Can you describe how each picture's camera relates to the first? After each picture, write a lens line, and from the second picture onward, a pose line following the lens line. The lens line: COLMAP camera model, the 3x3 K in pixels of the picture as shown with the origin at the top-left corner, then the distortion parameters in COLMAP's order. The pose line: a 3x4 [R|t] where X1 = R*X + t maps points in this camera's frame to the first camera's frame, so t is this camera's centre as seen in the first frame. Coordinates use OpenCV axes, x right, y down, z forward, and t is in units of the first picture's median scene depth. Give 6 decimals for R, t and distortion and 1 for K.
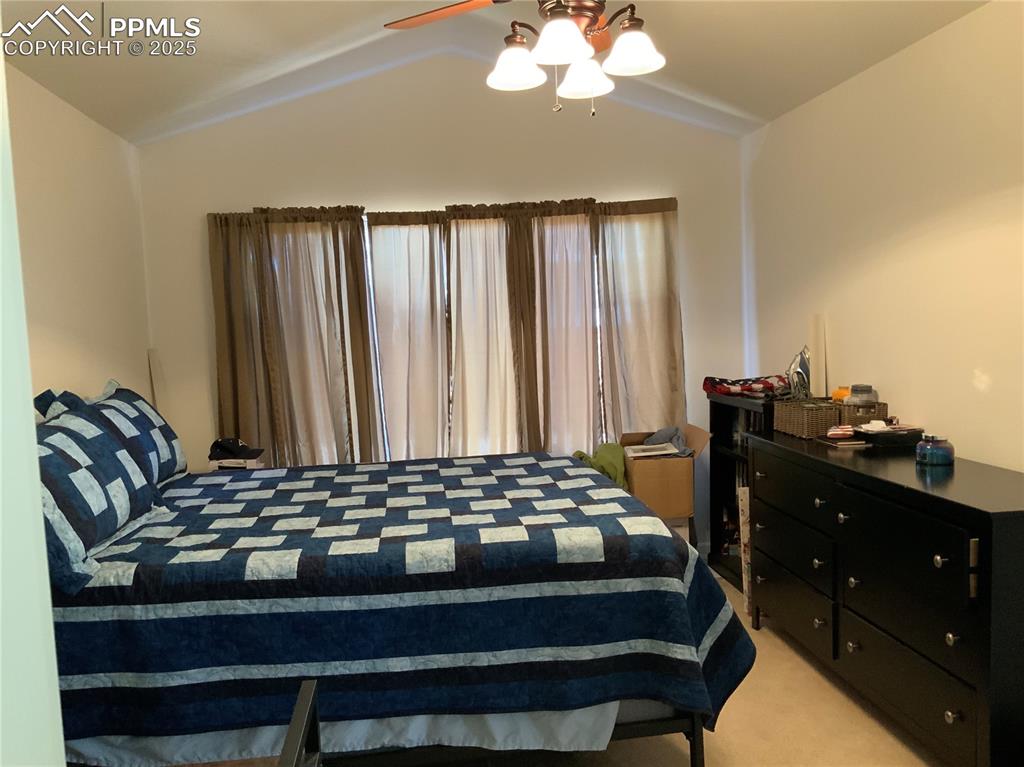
lens RADIAL K [[843.0, 0, 510.3], [0, 843.0, 384.0], [0, 0, 1]] dist [0.087781, -0.168191]
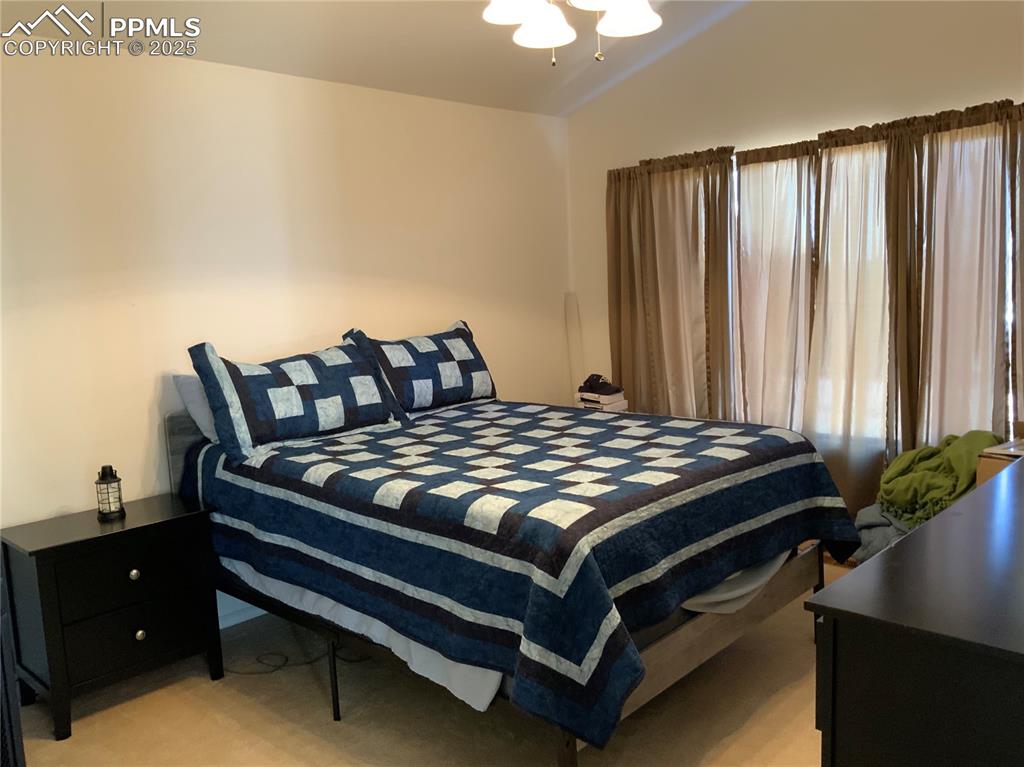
lens RADIAL K [[843.0, 0, 506.5], [0, 843.0, 390.3], [0, 0, 1]] dist [0.087781, -0.168191]
pose [[0.625490, 0.112931, -0.772016, 0.436508], [-0.036617, 0.992628, 0.115535, -0.038746], [0.779373, -0.043997, 0.625014, 0.193784]]
